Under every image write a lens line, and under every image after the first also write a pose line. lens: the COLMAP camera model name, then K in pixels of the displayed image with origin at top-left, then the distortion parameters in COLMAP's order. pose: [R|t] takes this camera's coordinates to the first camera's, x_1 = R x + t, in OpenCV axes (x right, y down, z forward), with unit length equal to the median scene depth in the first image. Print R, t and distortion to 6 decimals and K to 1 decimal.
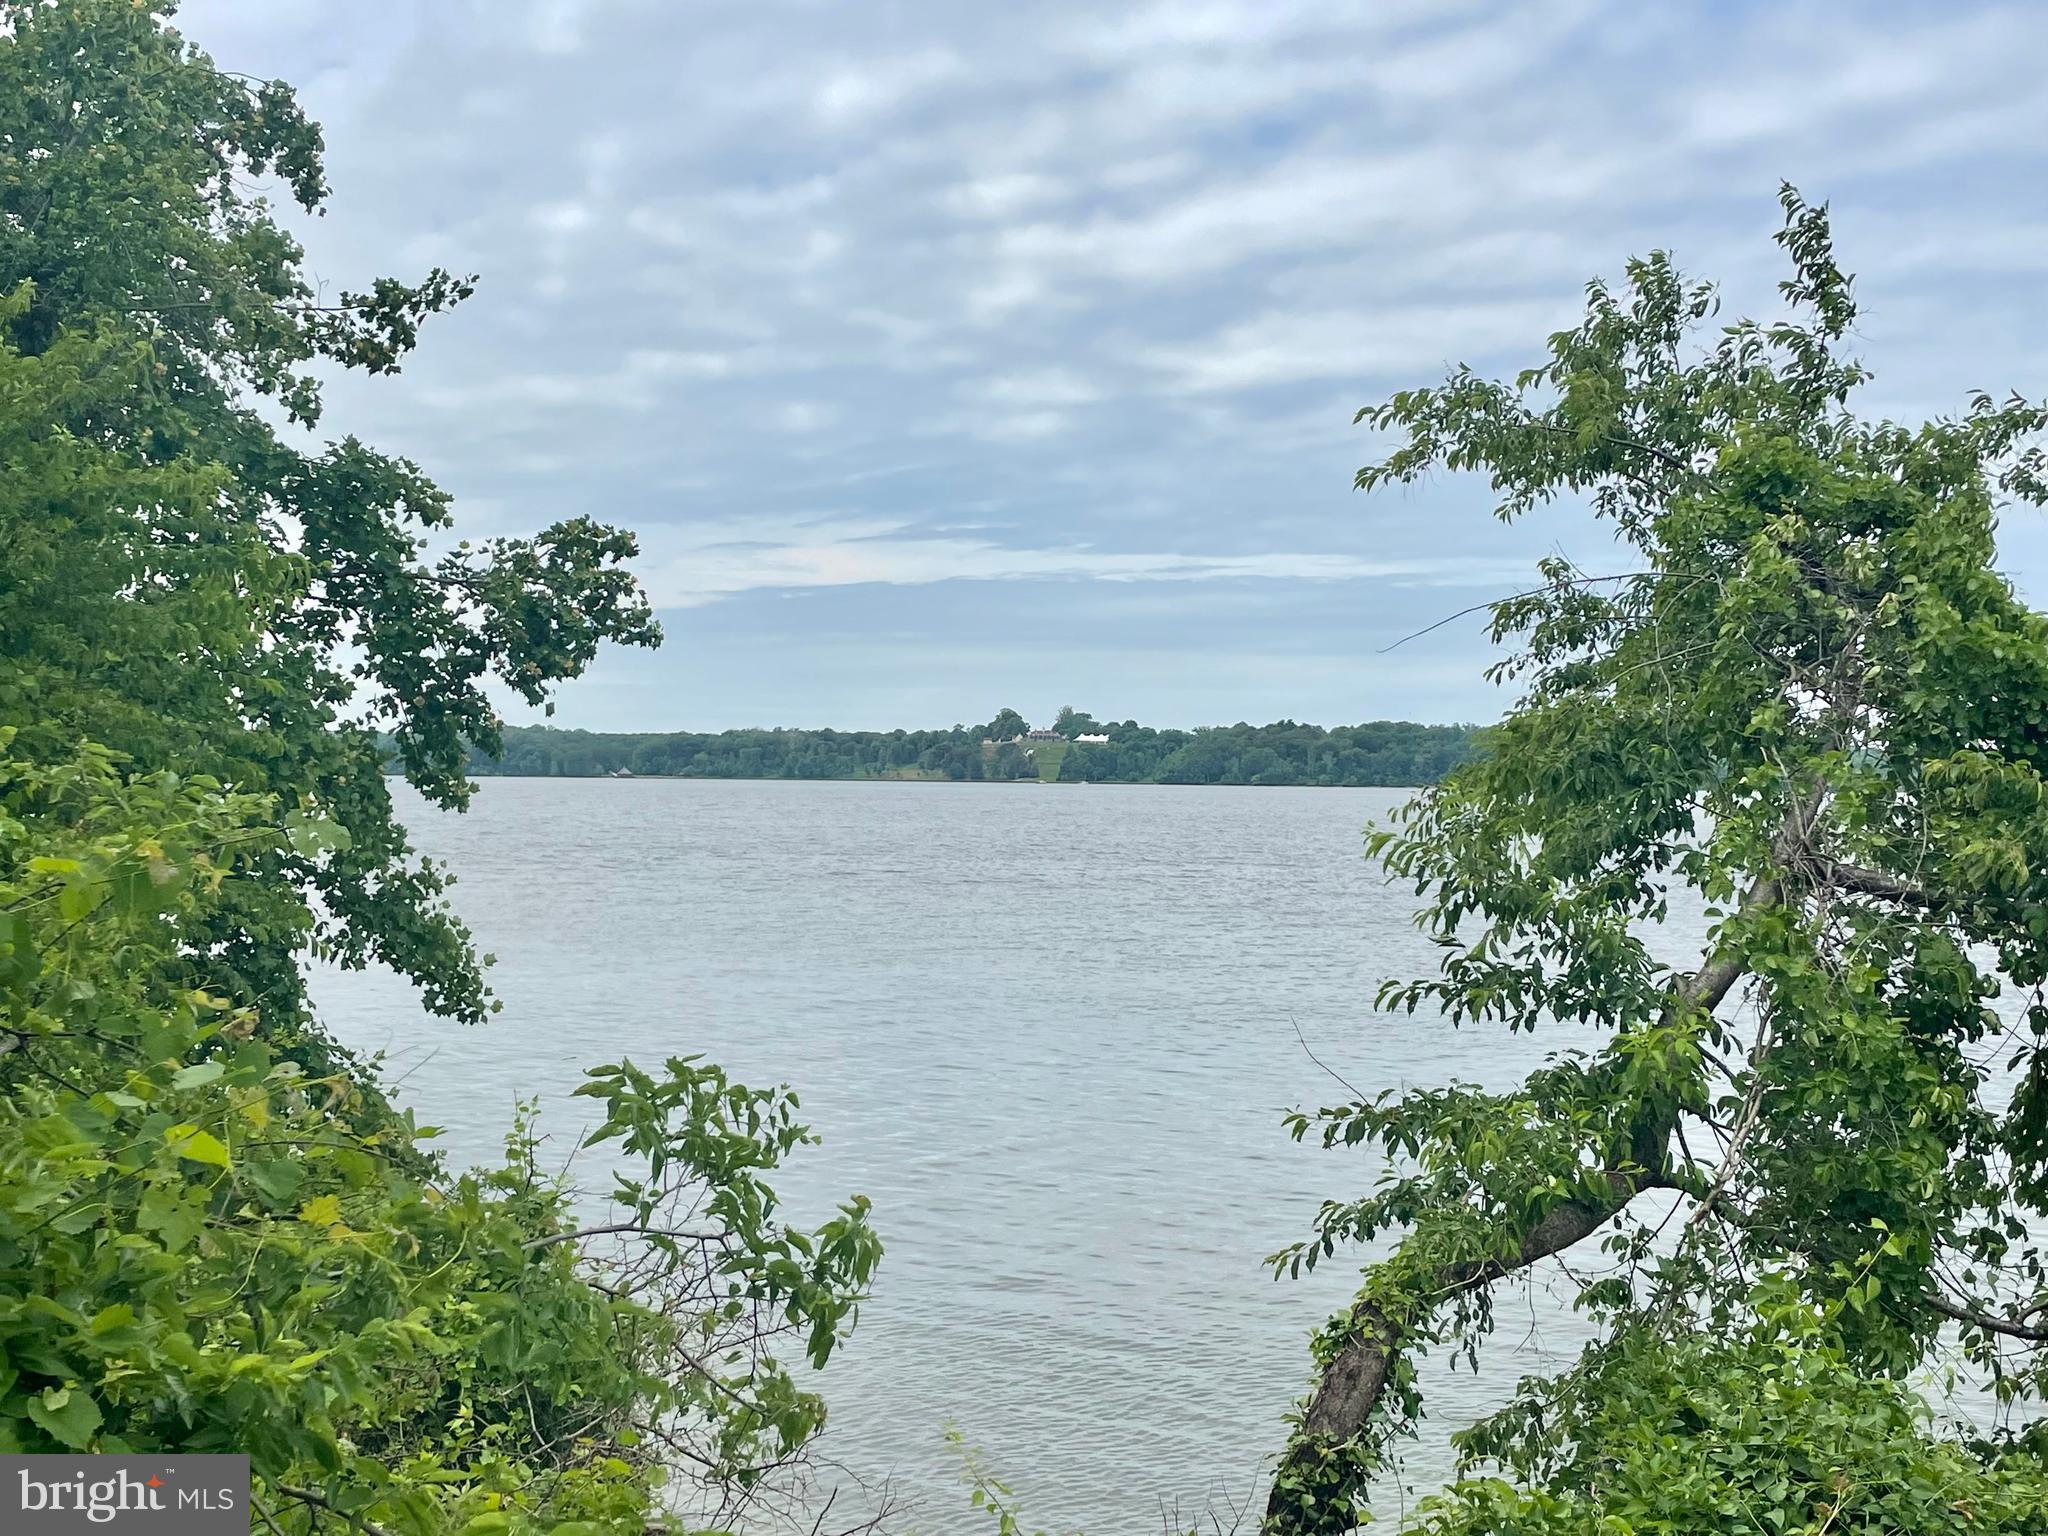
lens RADIAL K [[2280.2, 0, 1024.0], [0, 2280.2, 768.0], [0, 0, 1]] dist [0.066867, 0.003861]
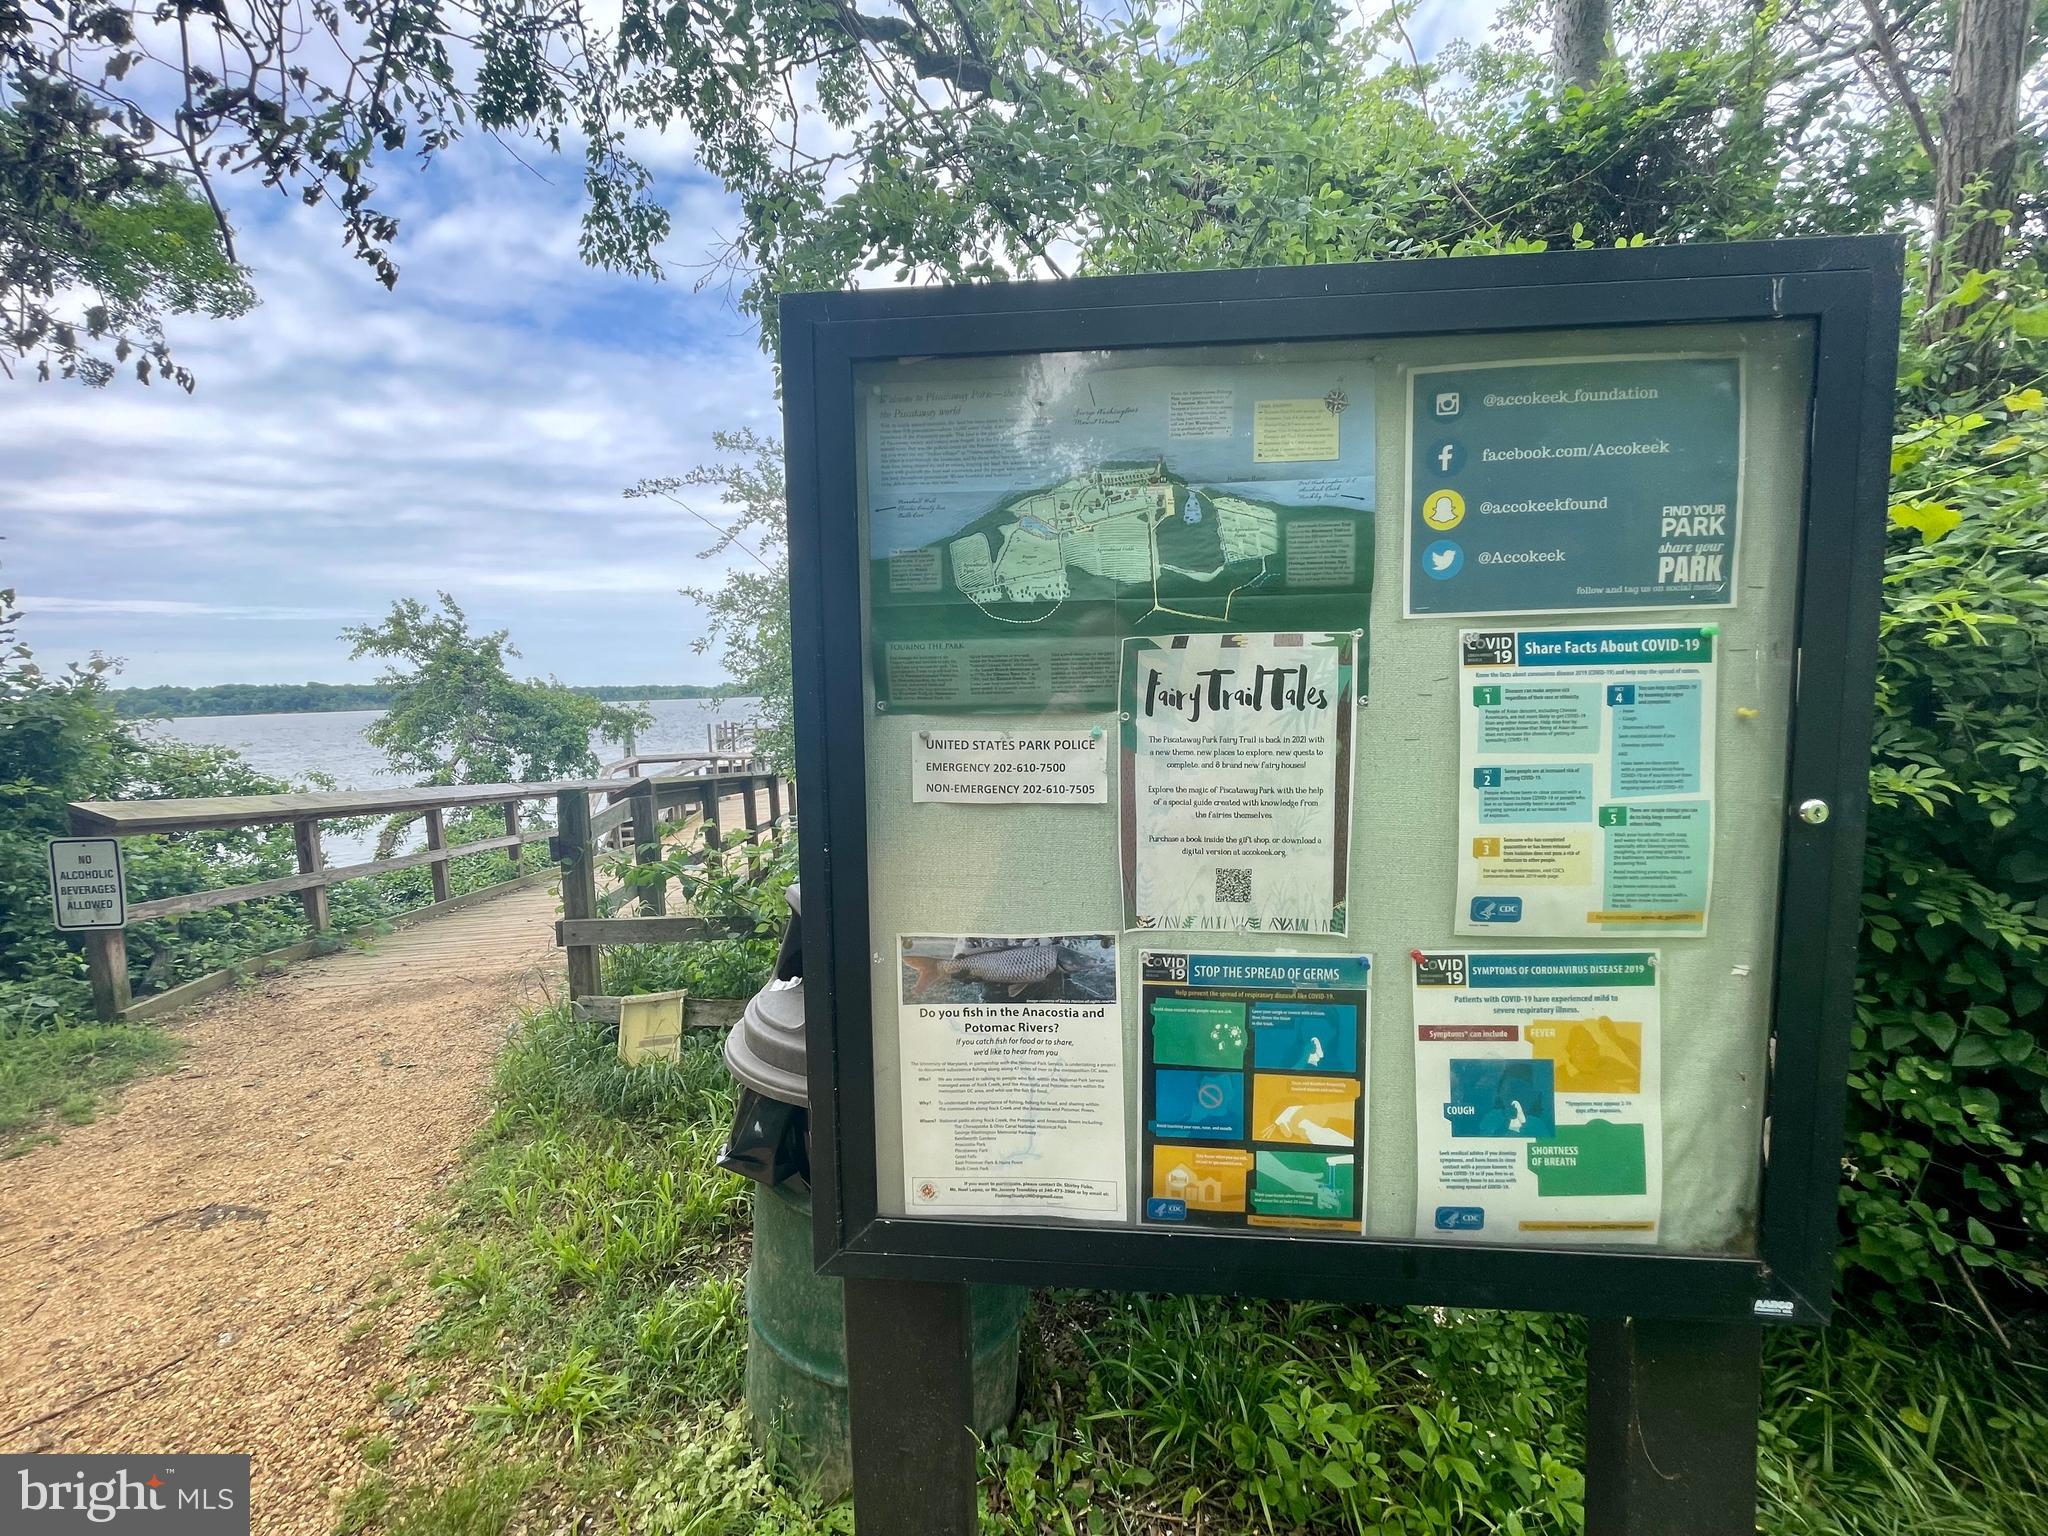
lens RADIAL K [[854.7, 0, 1024.0], [0, 854.7, 768.0], [0, 0, 1]] dist [0.012888, 0.000123]
pose [[0.598754, -0.116337, 0.792439, -0.358983], [0.038688, 0.992441, 0.116467, -0.050411], [-0.799998, -0.039077, 0.598729, -0.907762]]
